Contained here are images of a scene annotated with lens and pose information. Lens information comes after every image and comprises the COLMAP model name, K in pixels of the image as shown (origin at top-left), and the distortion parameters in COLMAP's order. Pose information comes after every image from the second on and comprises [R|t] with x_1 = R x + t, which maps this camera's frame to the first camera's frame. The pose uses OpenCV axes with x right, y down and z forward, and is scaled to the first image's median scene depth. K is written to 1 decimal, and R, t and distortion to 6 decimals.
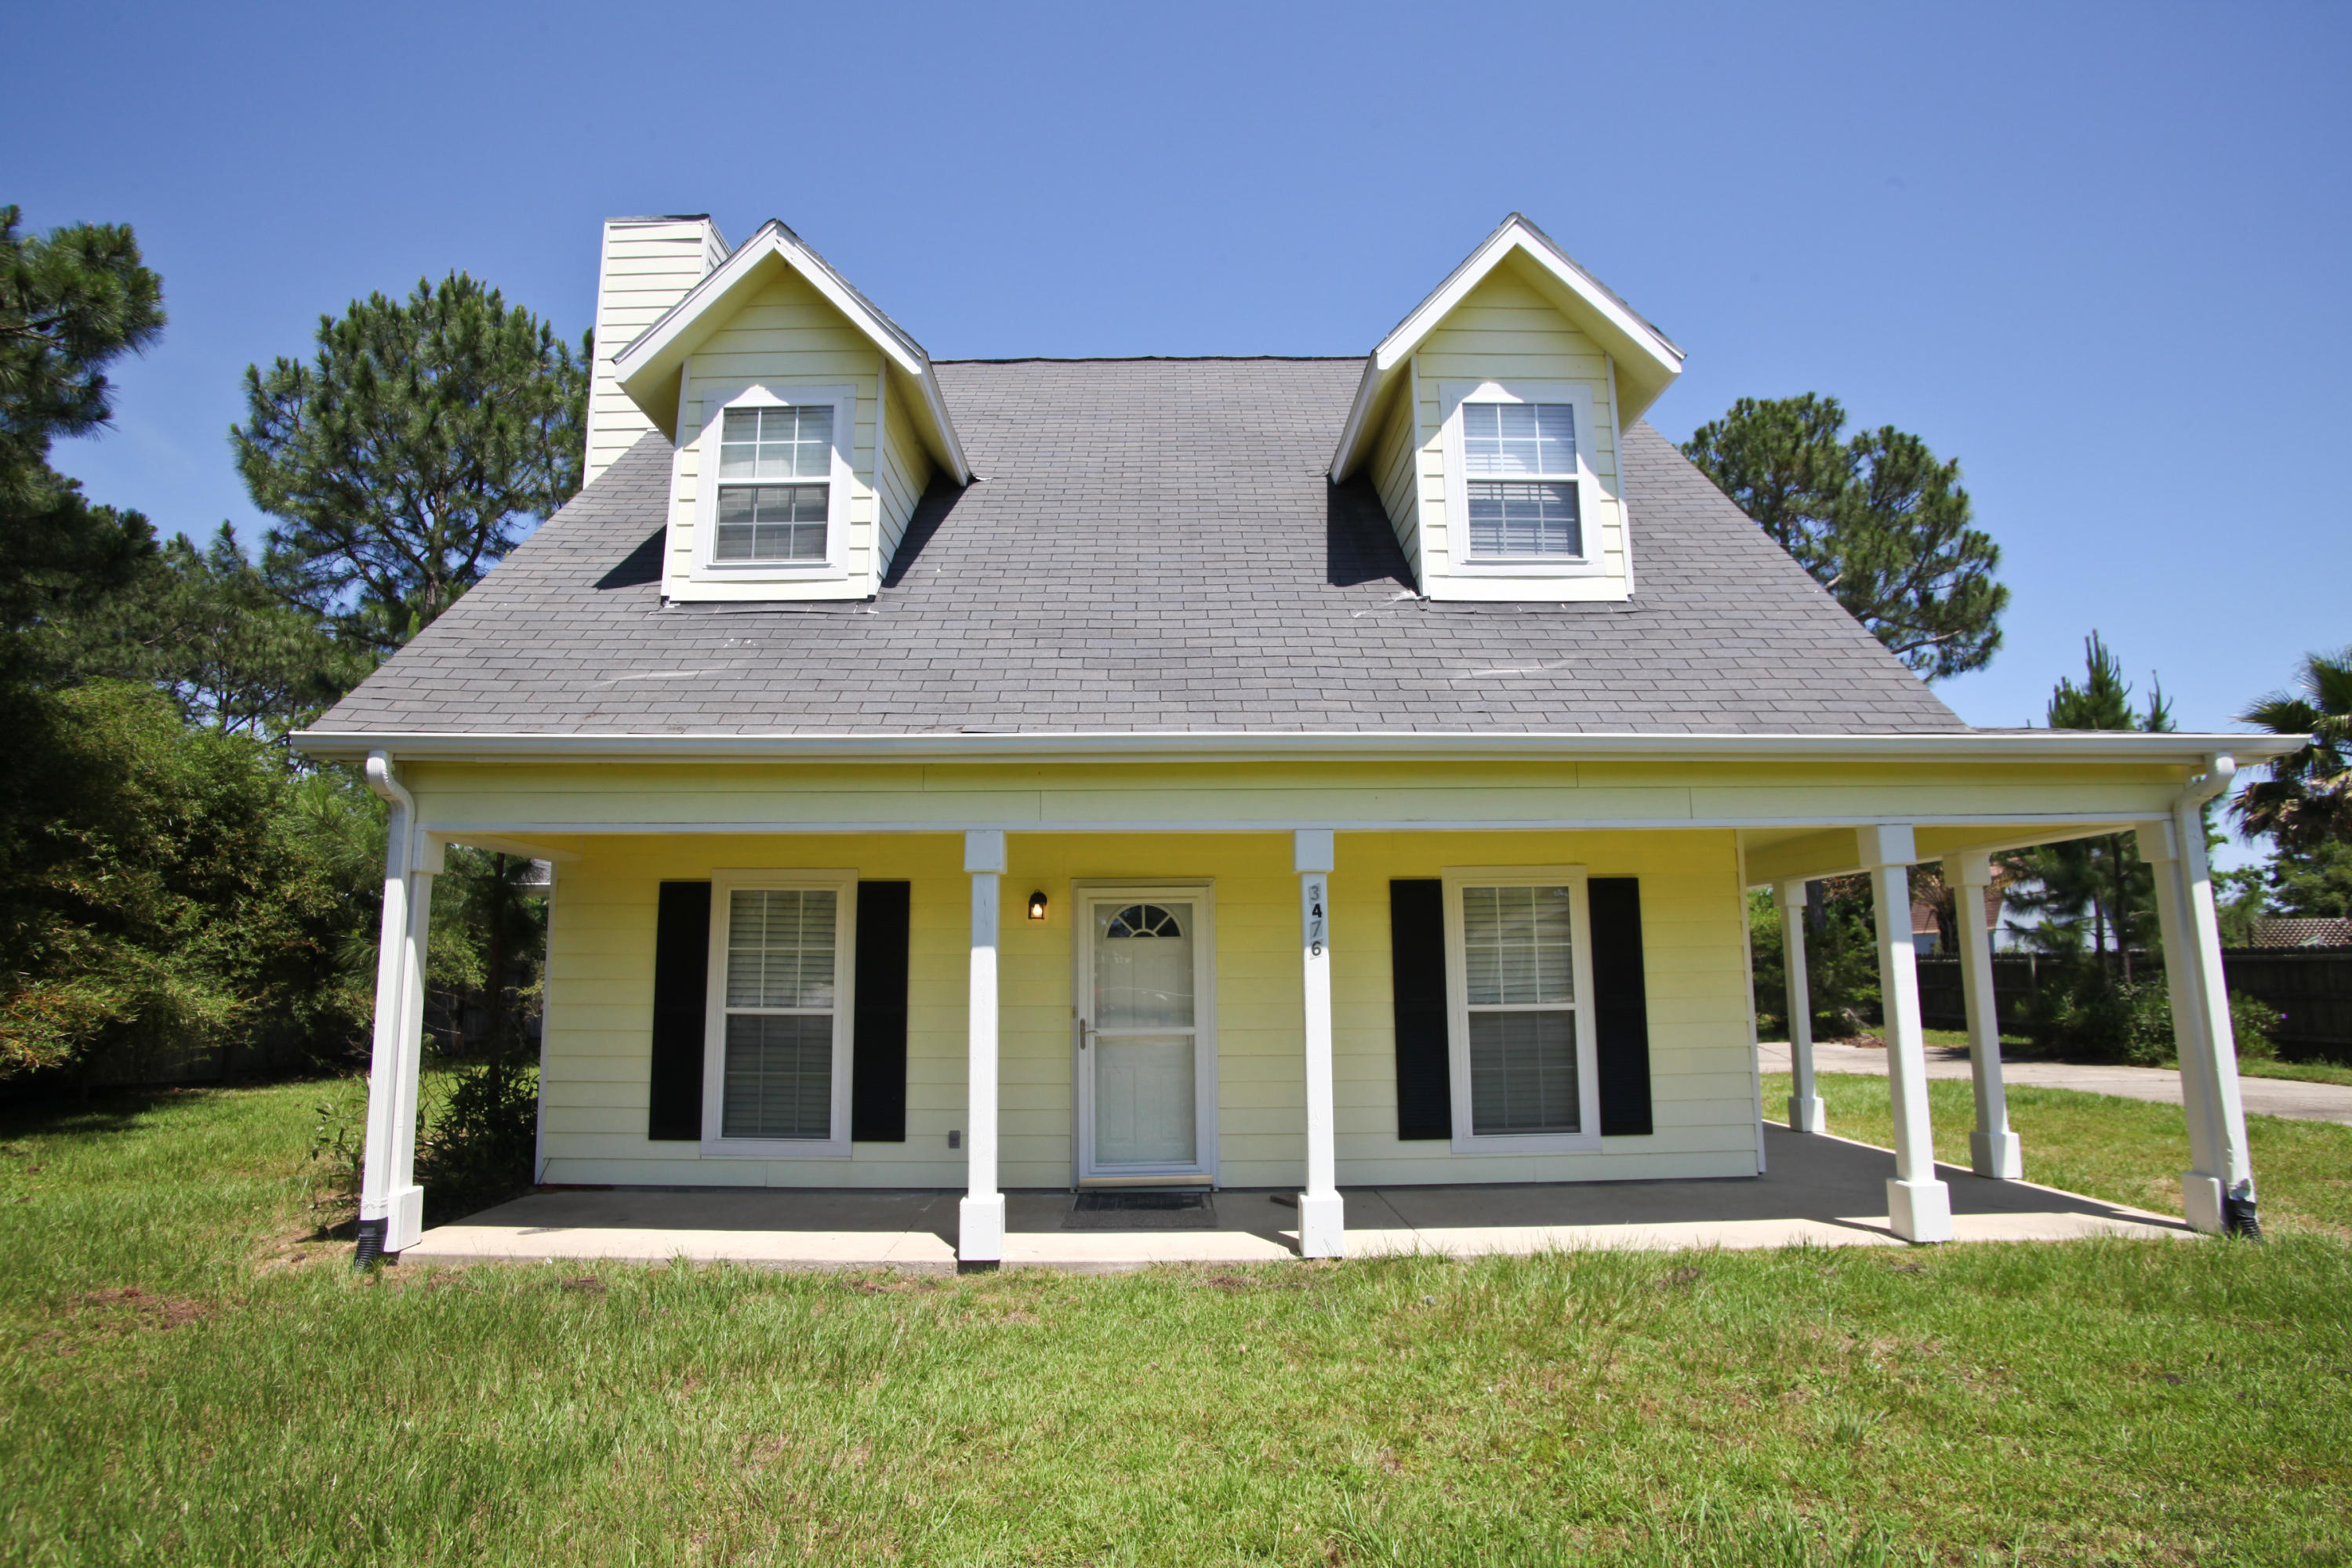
lens RADIAL K [[1143.0, 0, 1170.2], [0, 1143.0, 793.2], [0, 0, 1]] dist [-0.087176, 0.035675]
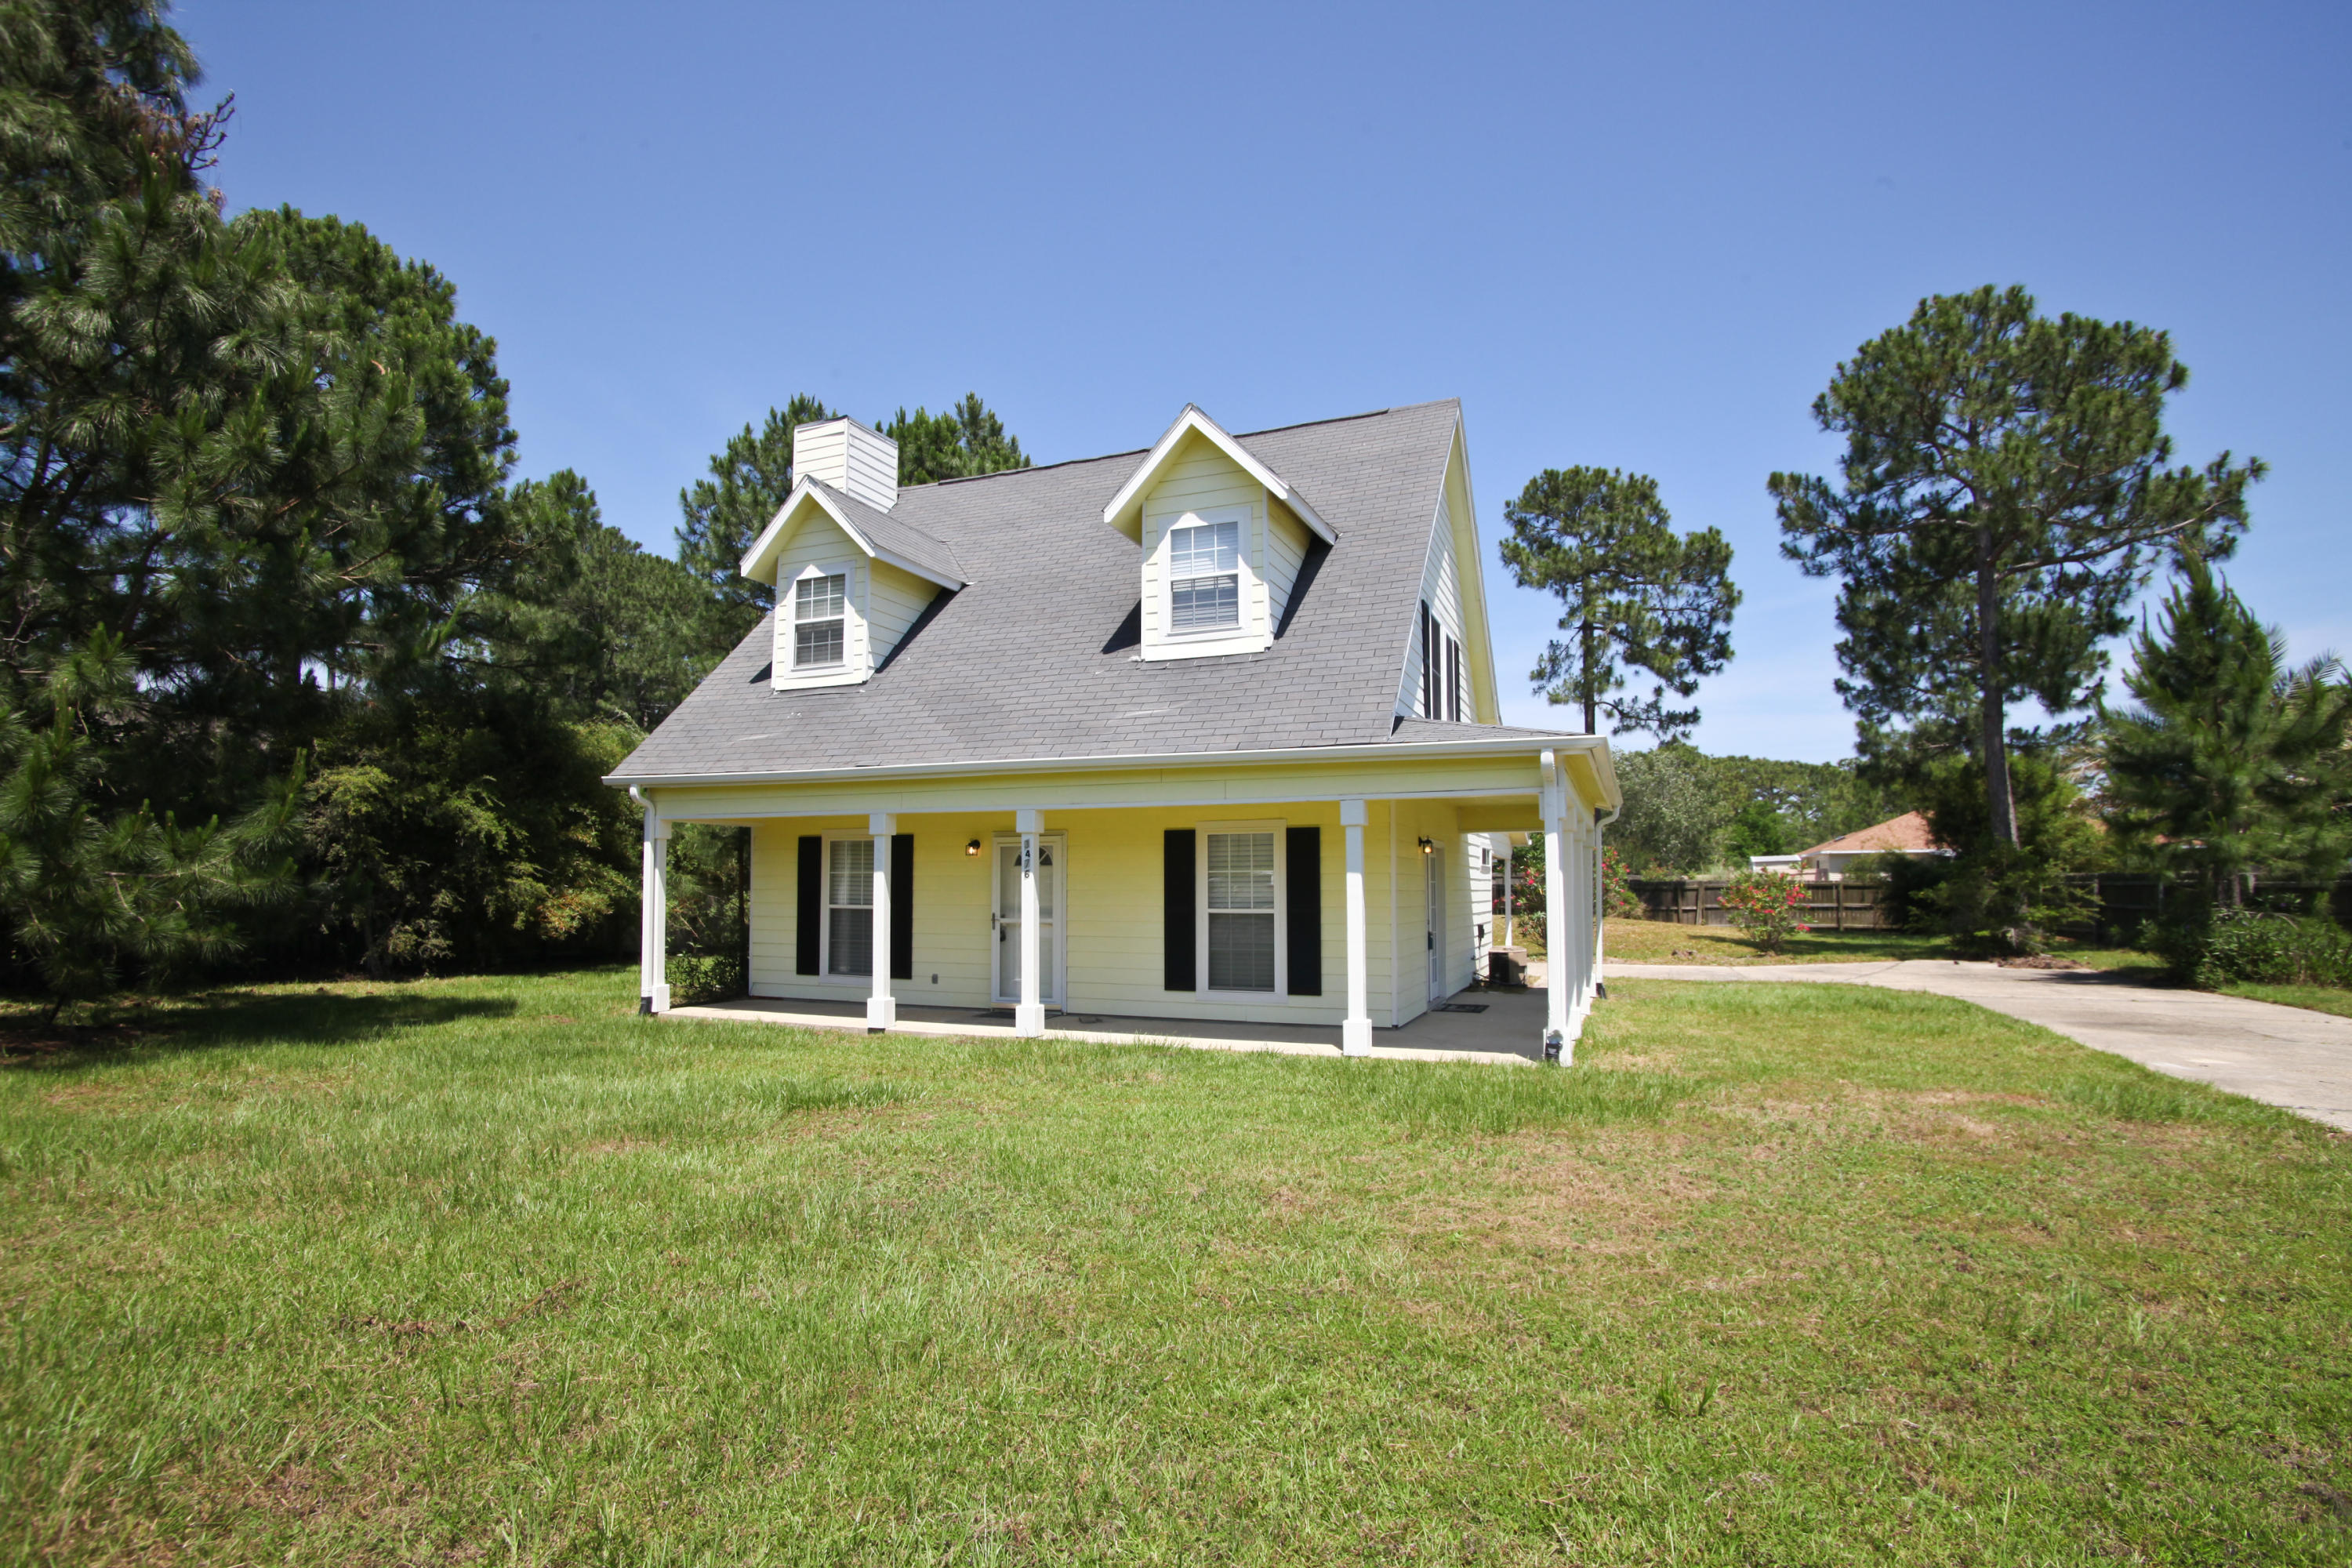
lens RADIAL K [[1139.2, 0, 1166.8], [0, 1139.2, 791.2], [0, 0, 1]] dist [-0.105429, 0.057350]
pose [[0.924352, -0.026037, -0.380650, 0.851702], [0.053568, 0.996643, 0.061909, -0.081543], [0.377761, -0.077617, 0.922644, -0.493880]]
